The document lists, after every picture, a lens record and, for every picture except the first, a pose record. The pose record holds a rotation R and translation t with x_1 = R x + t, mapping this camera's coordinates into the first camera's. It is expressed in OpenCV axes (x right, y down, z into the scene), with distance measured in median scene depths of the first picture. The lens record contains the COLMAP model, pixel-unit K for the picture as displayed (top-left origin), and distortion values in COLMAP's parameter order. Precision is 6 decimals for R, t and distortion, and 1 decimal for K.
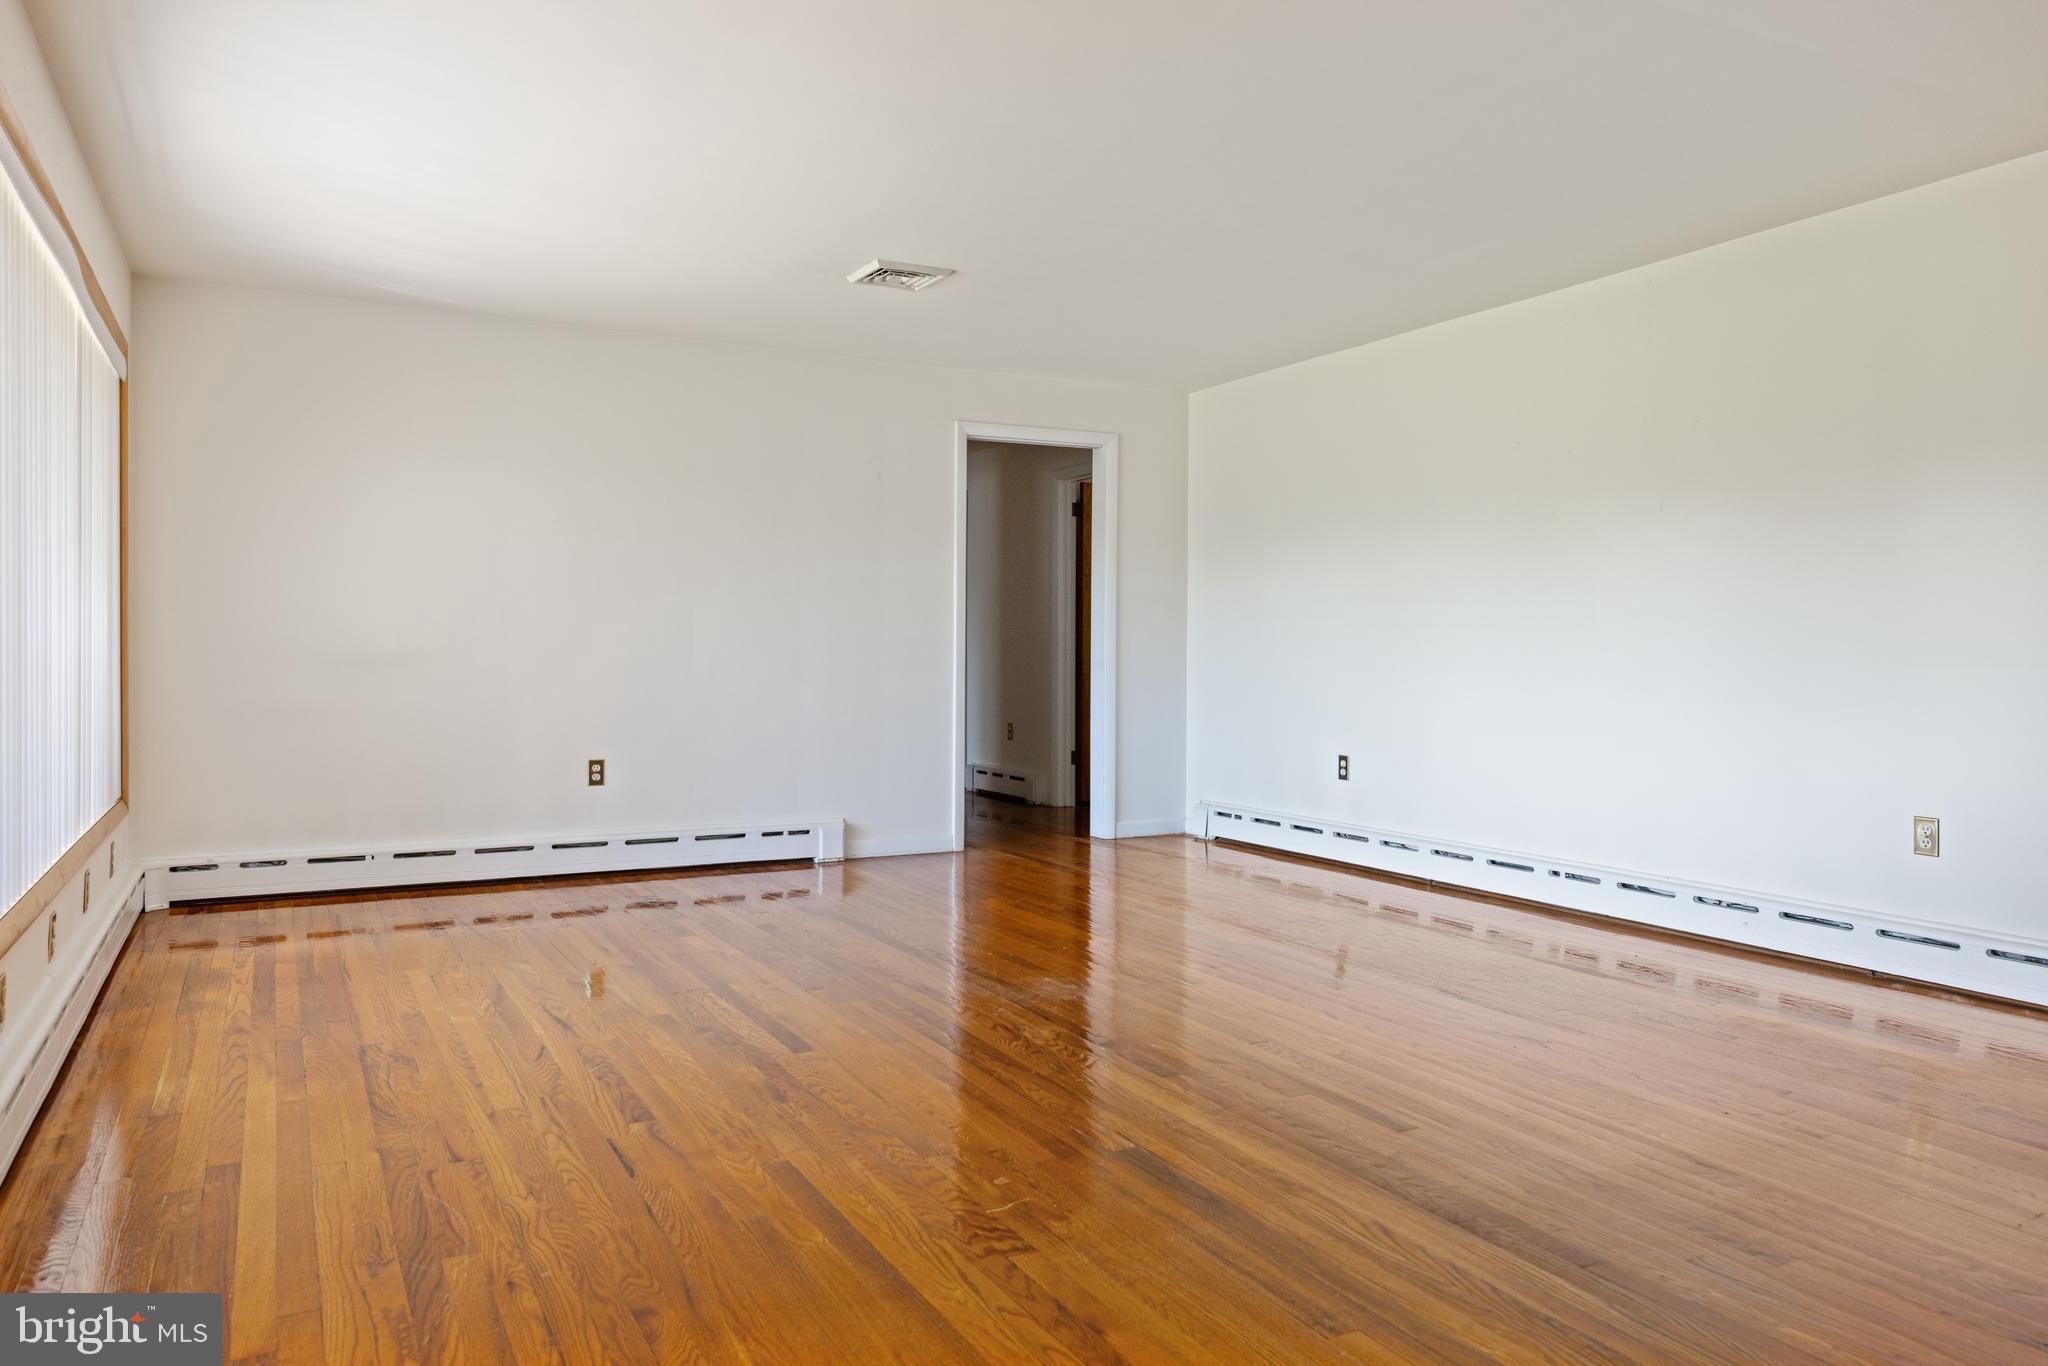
lens RADIAL K [[1414.9, 0, 1025.6], [0, 1414.9, 675.8], [0, 0, 1]] dist [0.024996, 0.003107]
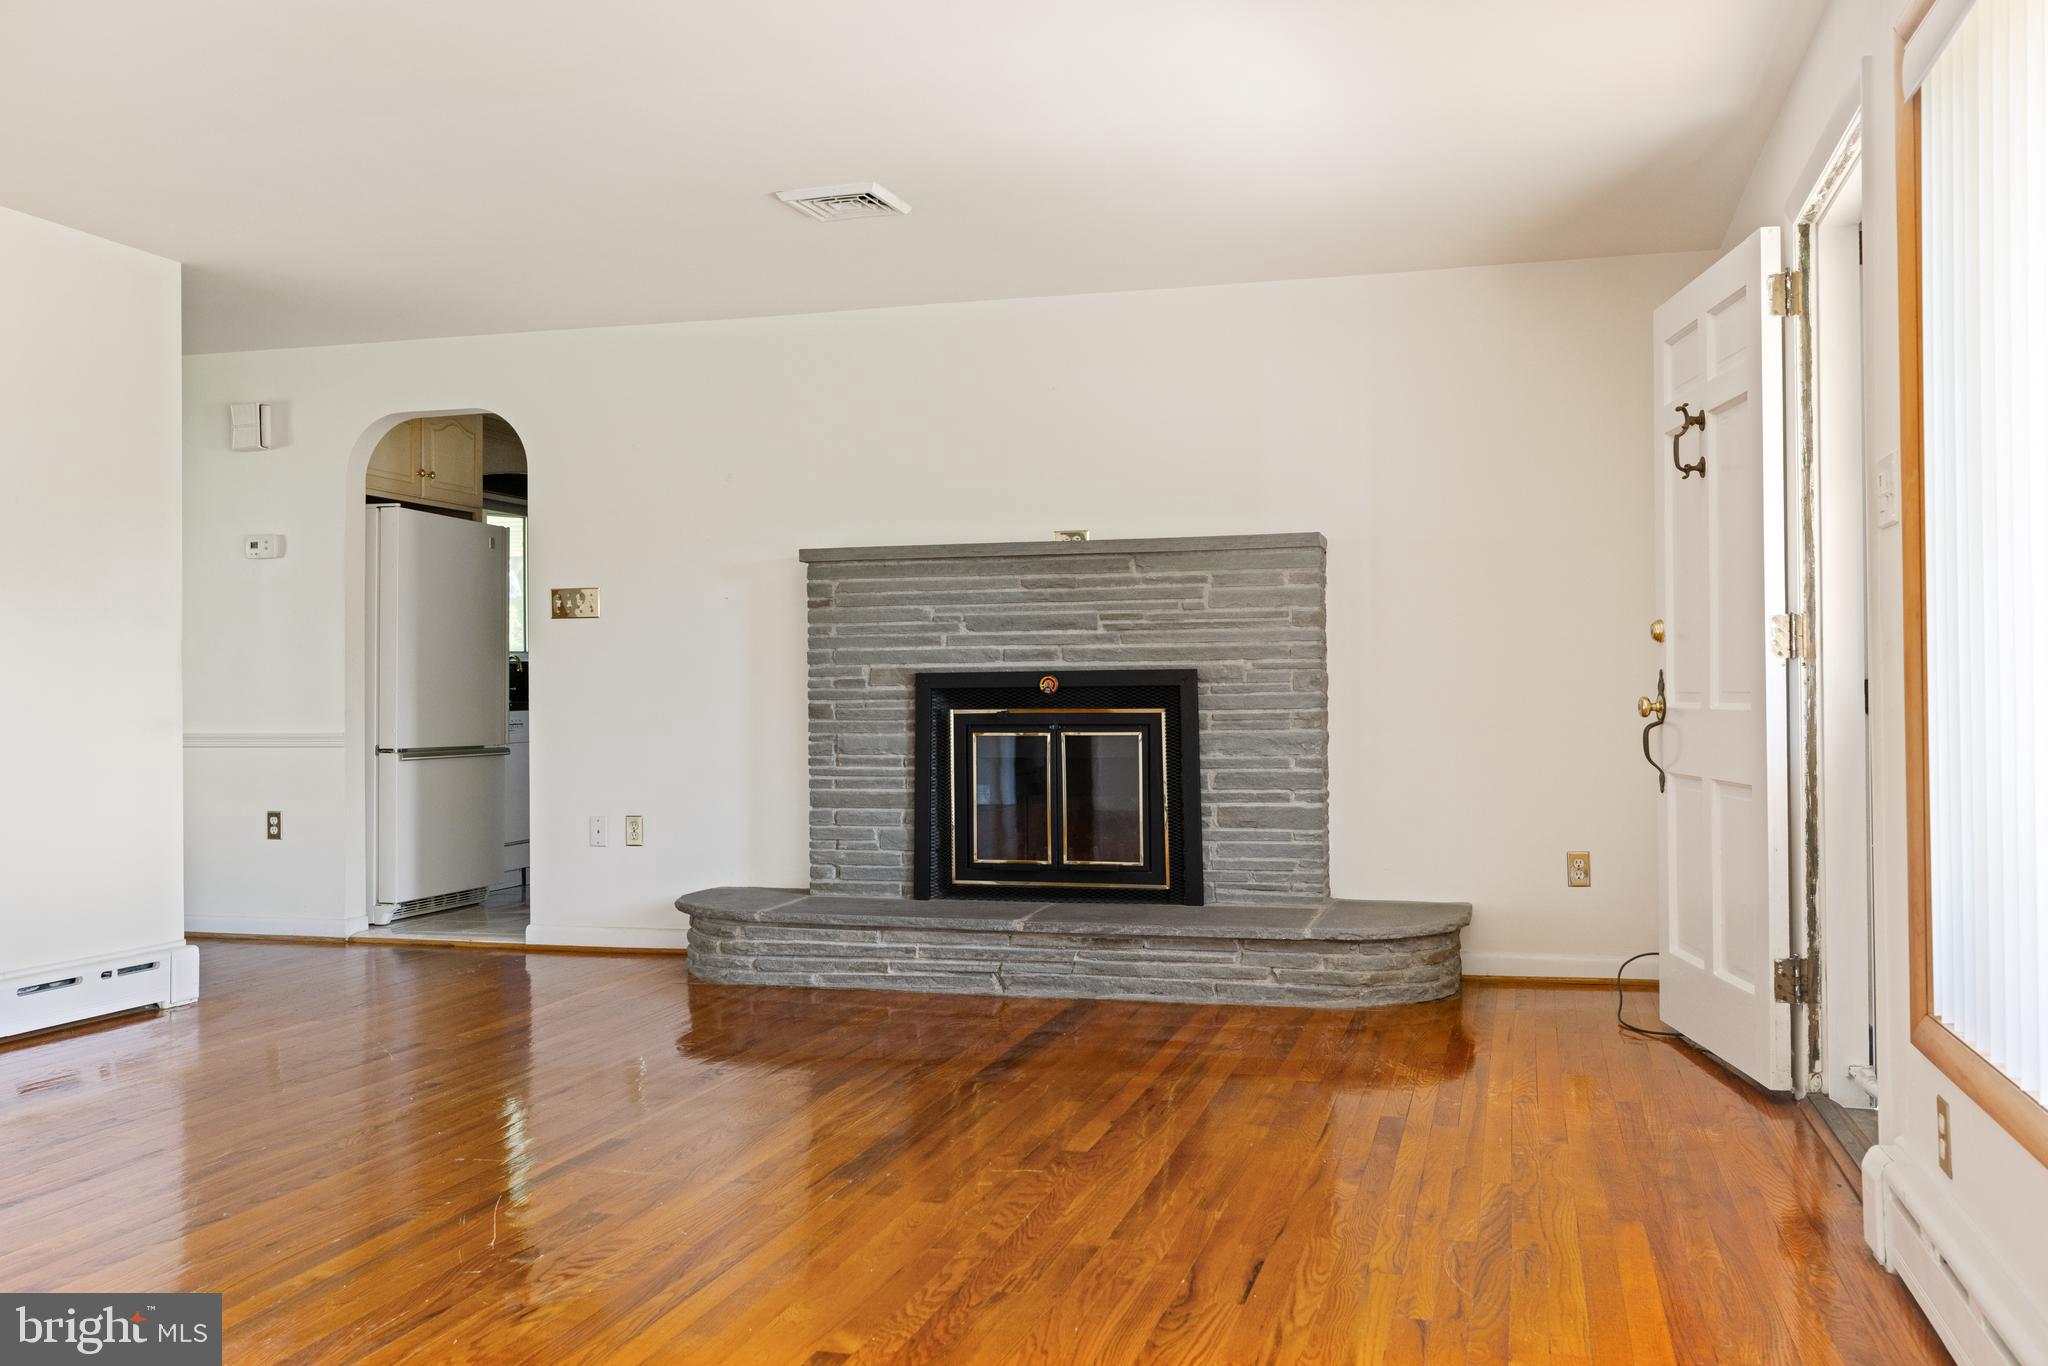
lens RADIAL K [[1841.7, 0, 1026.4], [0, 1841.7, 676.3], [0, 0, 1]] dist [0.003393, -0.002991]
pose [[-0.732586, 0.008870, 0.680616, -0.927132], [0.018515, 0.999805, 0.006899, -0.030477], [-0.680422, 0.017656, -0.732608, 1.871201]]
